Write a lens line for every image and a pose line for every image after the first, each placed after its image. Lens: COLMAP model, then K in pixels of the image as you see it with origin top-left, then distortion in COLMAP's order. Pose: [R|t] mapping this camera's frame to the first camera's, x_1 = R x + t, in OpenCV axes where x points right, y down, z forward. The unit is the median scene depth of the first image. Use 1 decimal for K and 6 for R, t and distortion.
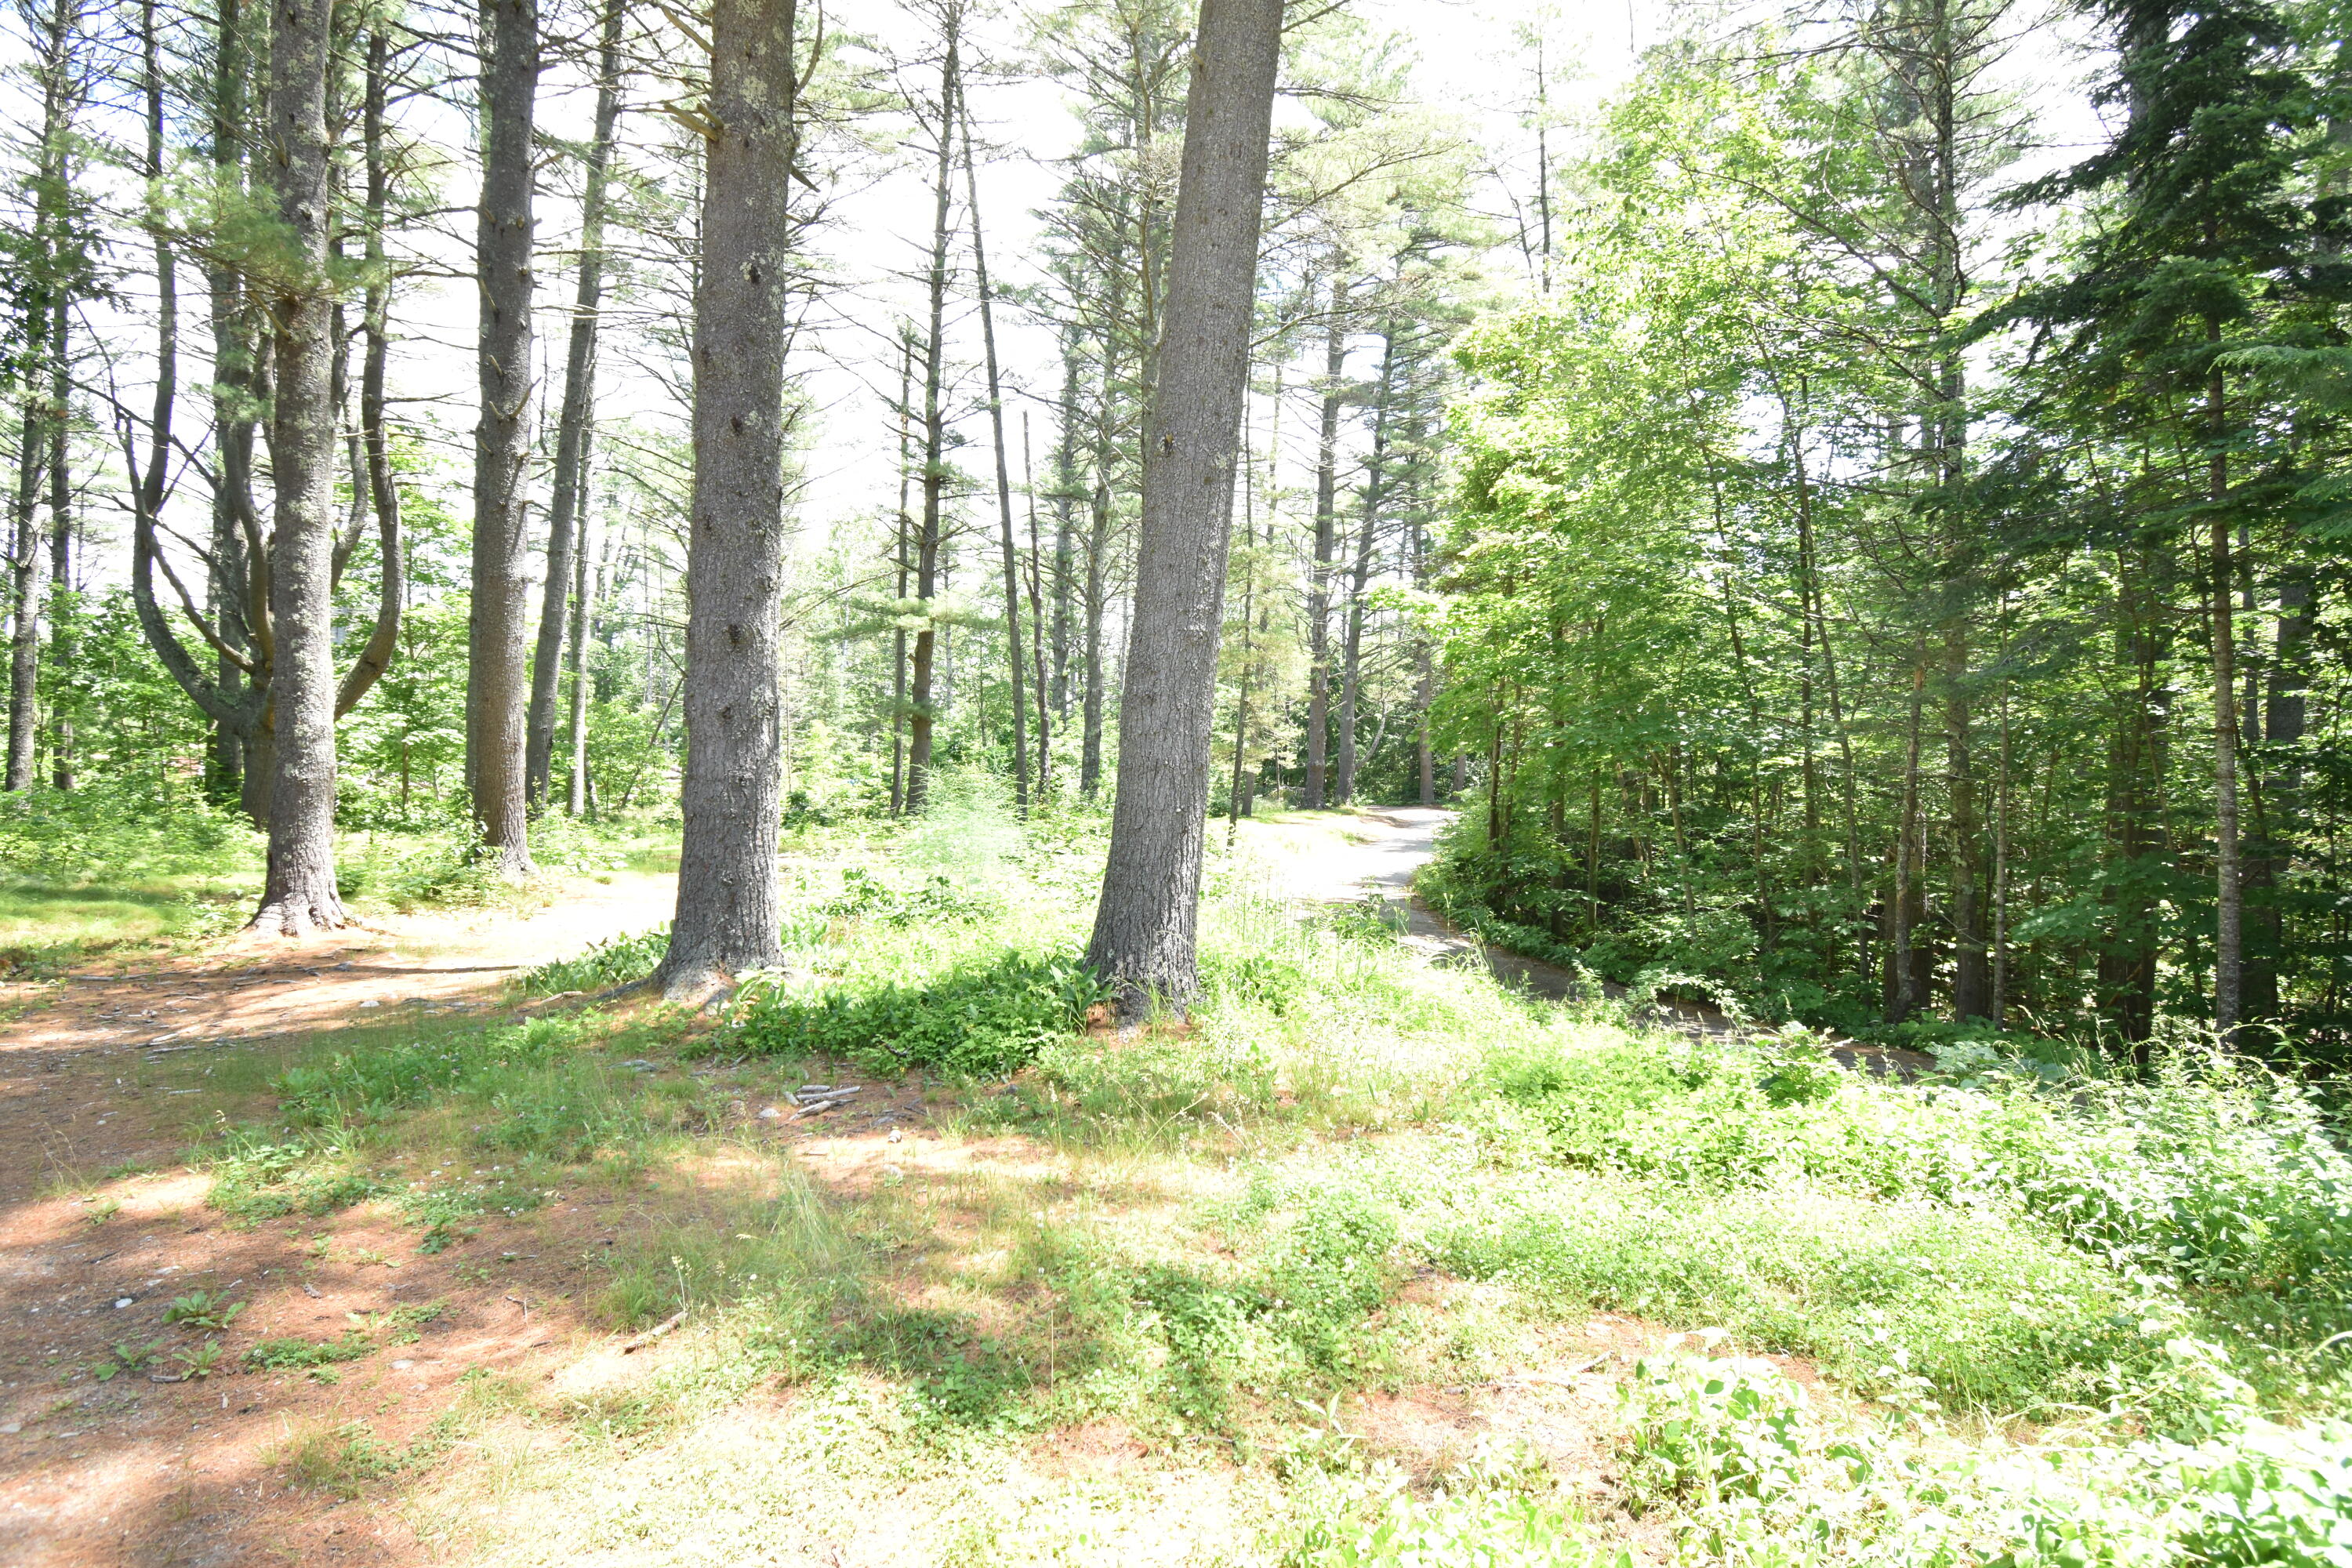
lens RADIAL K [[1242.9, 0, 1176.0], [0, 1242.9, 784.0], [0, 0, 1]] dist [0.028643, -0.033860]
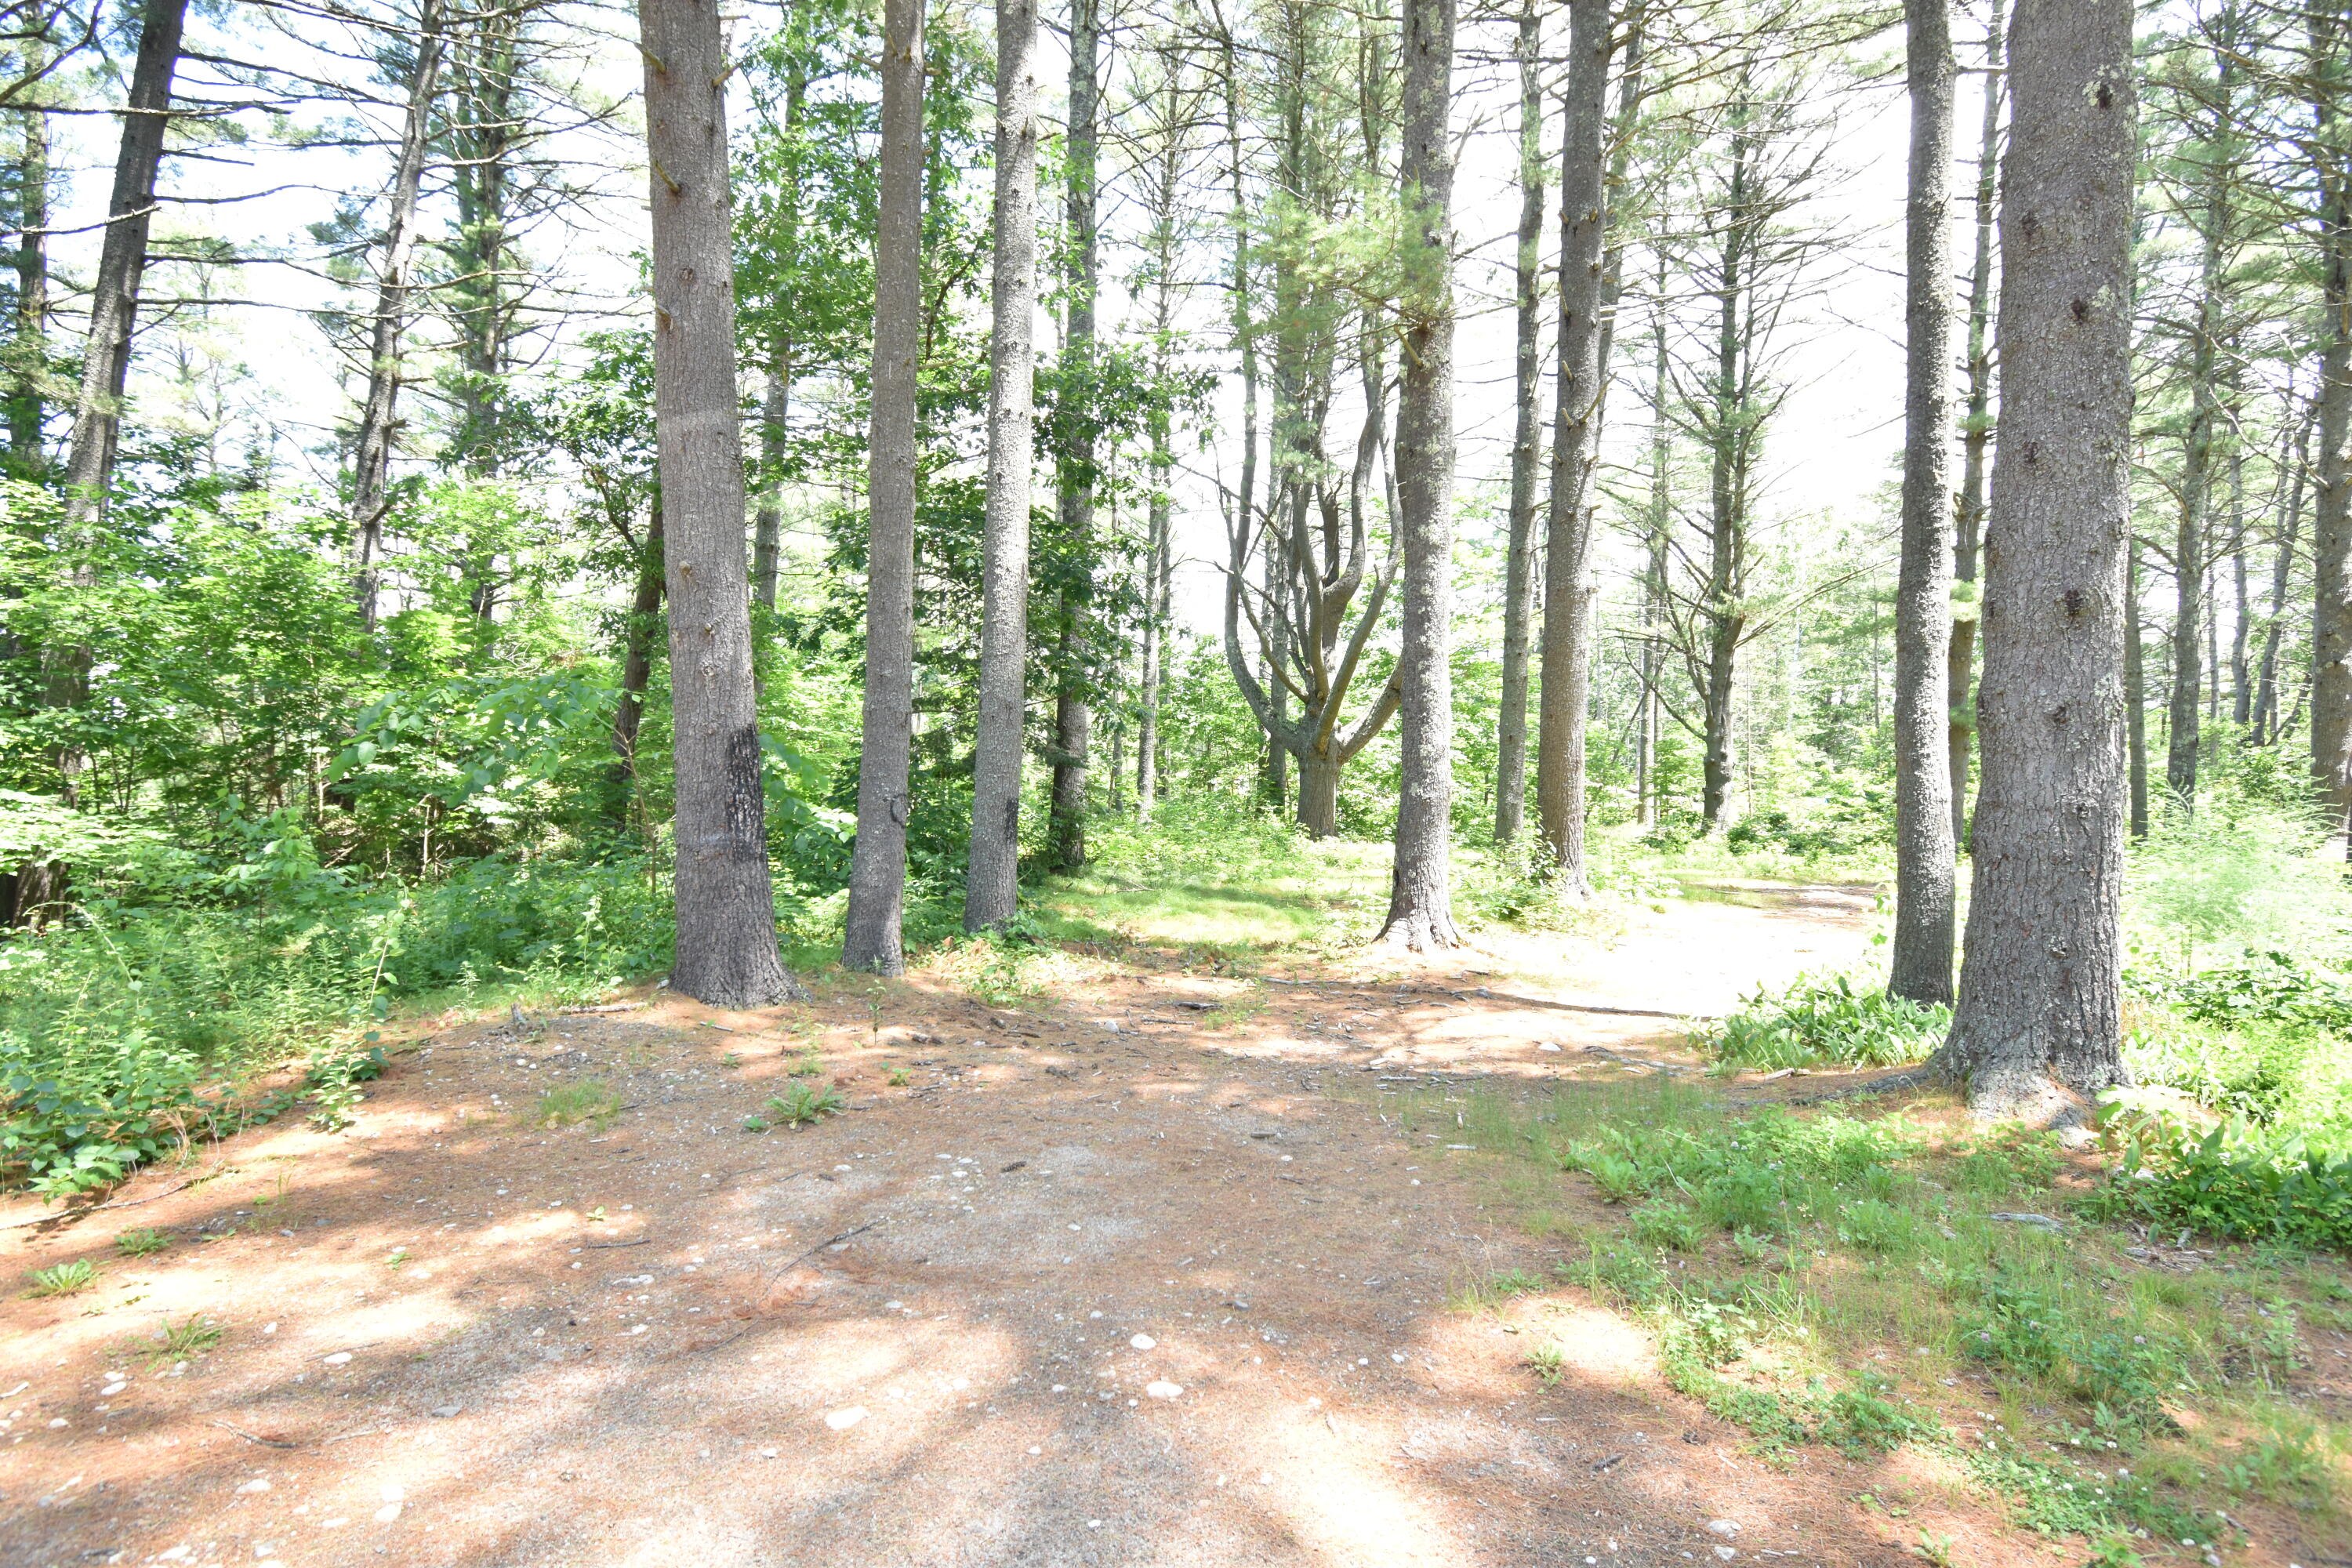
lens RADIAL K [[1242.9, 0, 1176.0], [0, 1242.9, 784.0], [0, 0, 1]] dist [0.028643, -0.033860]
pose [[0.768257, 0.002269, -0.640138, -0.221696], [-0.010608, 0.999902, -0.009187, -0.004339], [0.640054, 0.013849, 0.768205, 0.098136]]
